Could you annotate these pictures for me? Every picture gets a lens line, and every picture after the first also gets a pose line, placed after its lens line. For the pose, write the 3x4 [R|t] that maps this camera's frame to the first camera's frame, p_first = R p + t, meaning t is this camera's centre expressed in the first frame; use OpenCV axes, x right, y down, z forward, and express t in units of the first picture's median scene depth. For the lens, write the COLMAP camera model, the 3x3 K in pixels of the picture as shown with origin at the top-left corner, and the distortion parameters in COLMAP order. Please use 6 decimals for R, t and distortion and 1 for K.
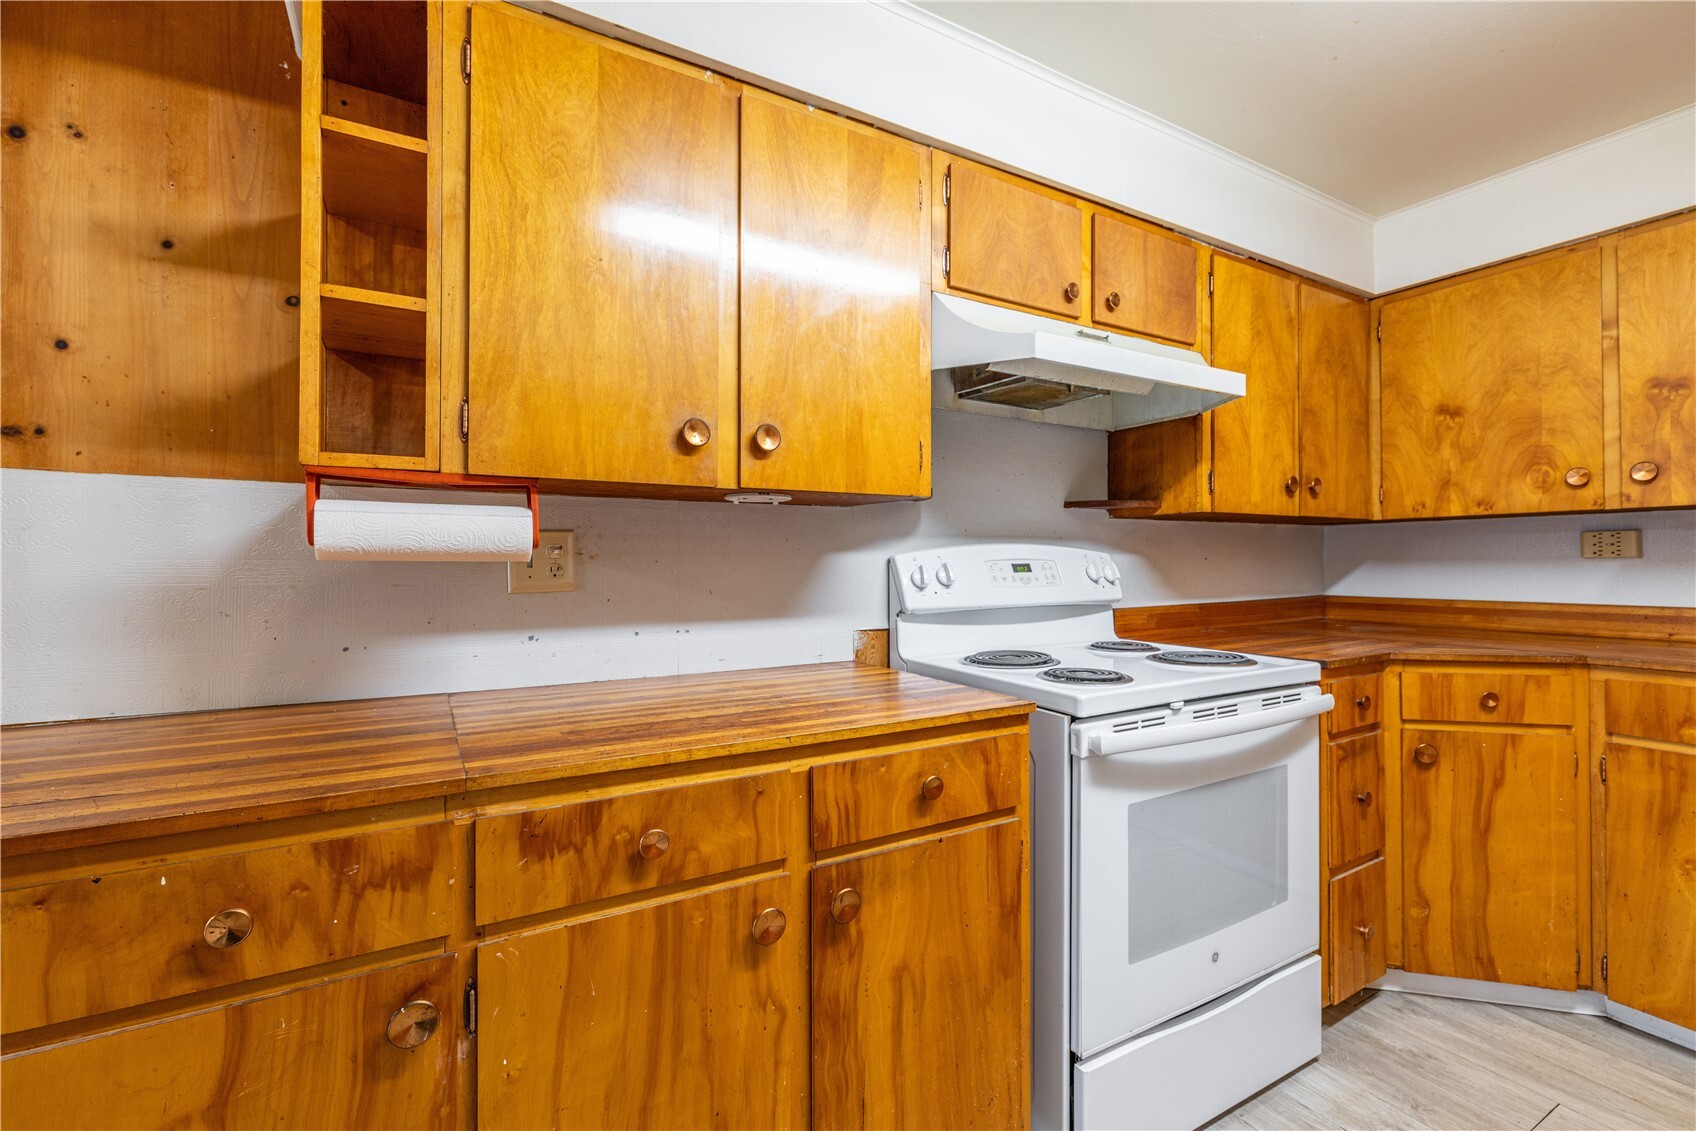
lens RADIAL K [[733.6, 0, 853.6], [0, 733.6, 558.2], [0, 0, 1]] dist [-0.002476, 0.001541]
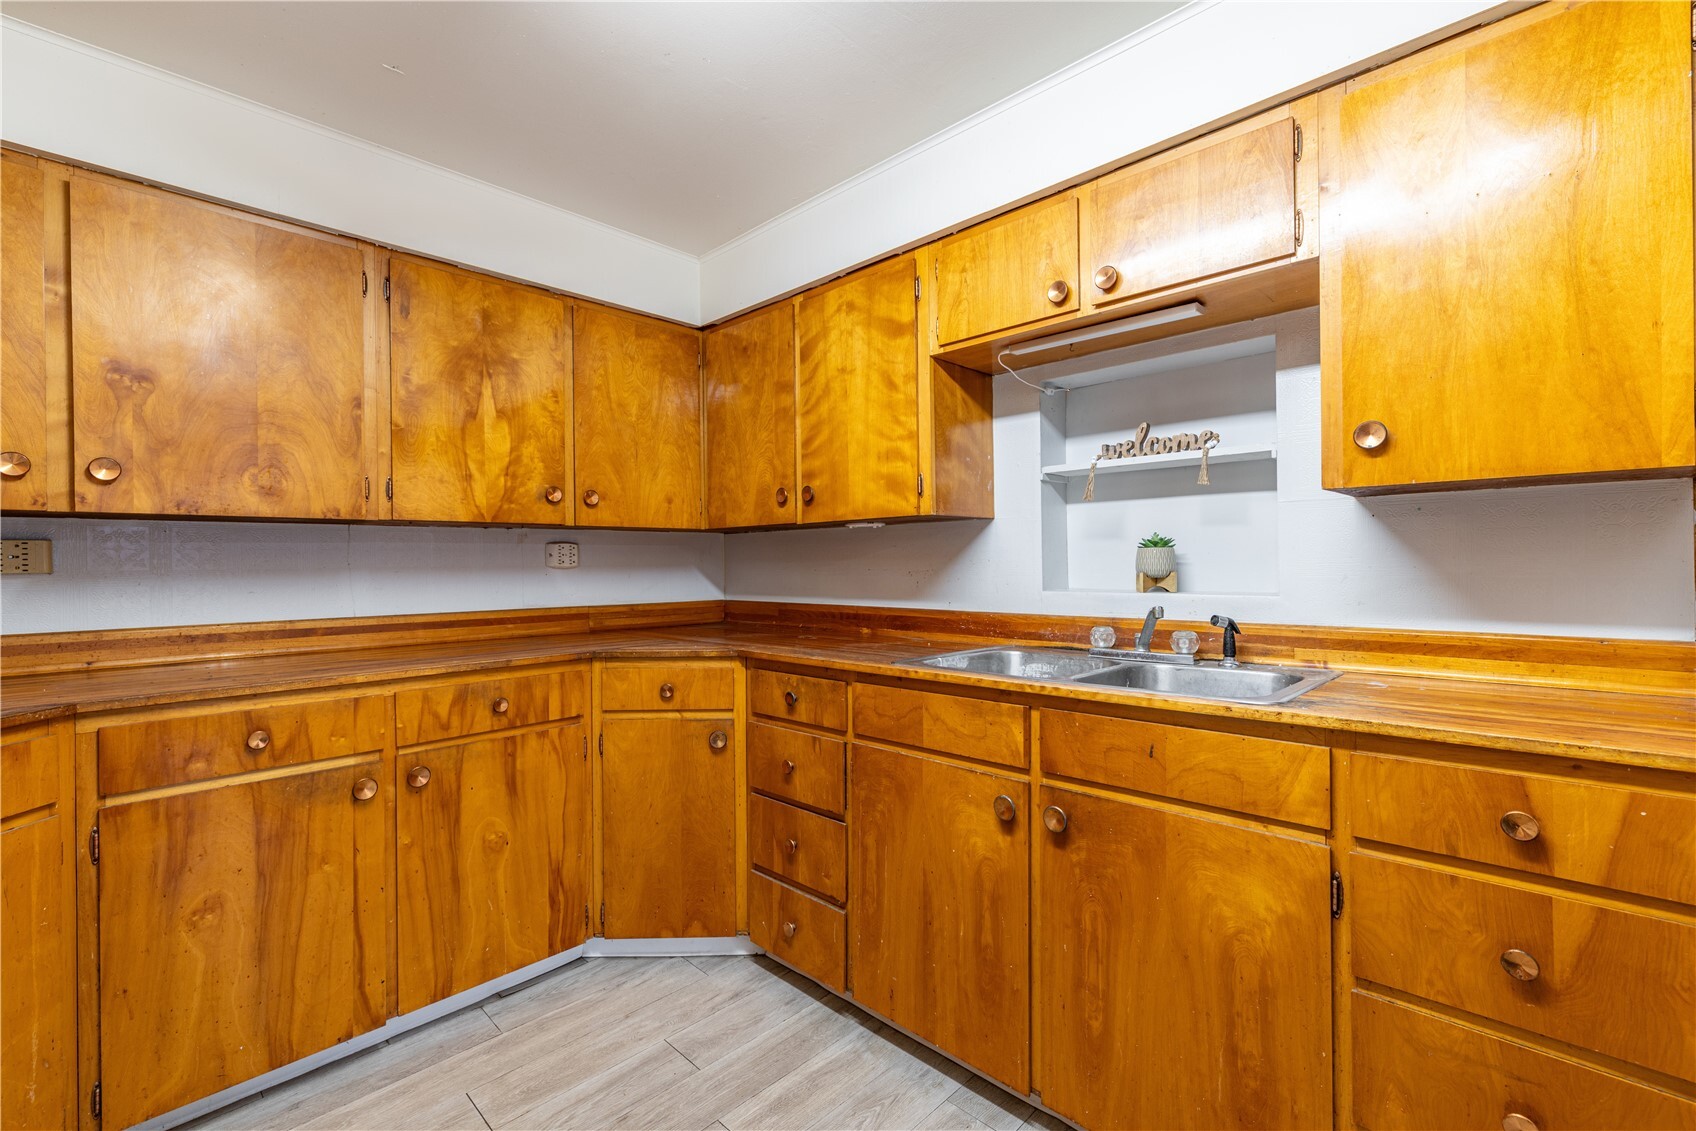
lens RADIAL K [[733.6, 0, 851.9], [0, 733.6, 564.0], [0, 0, 1]] dist [-0.002476, 0.001541]
pose [[-0.272905, 0.009455, 0.961995, 0.057695], [0.009370, 0.999930, -0.007170, 0.003124], [-0.961995, 0.007057, -0.272974, 0.475046]]
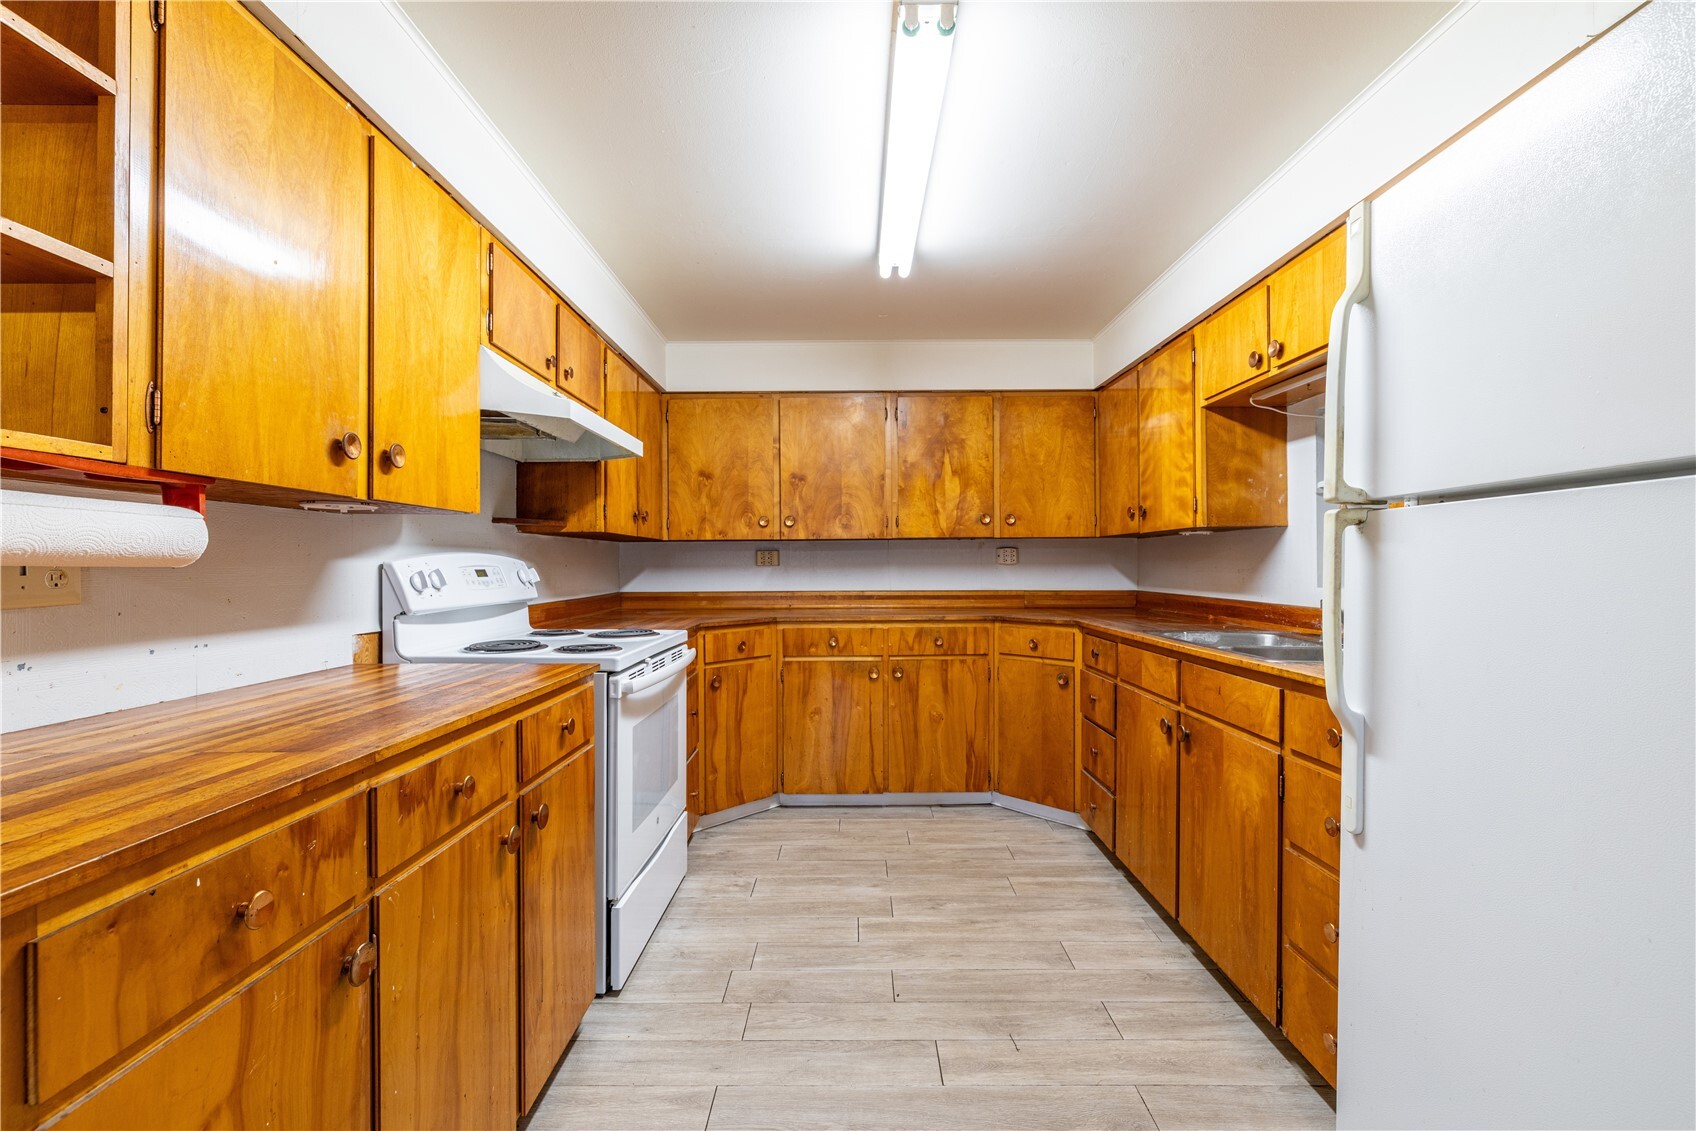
lens RADIAL K [[733.6, 0, 838.2], [0, 733.6, 567.8], [0, 0, 1]] dist [-0.002476, 0.001541]
pose [[0.512357, -0.000799, 0.858772, -0.598980], [-0.001623, 0.999997, 0.001899, 0.001923], [-0.858771, -0.002367, 0.512354, -0.119855]]
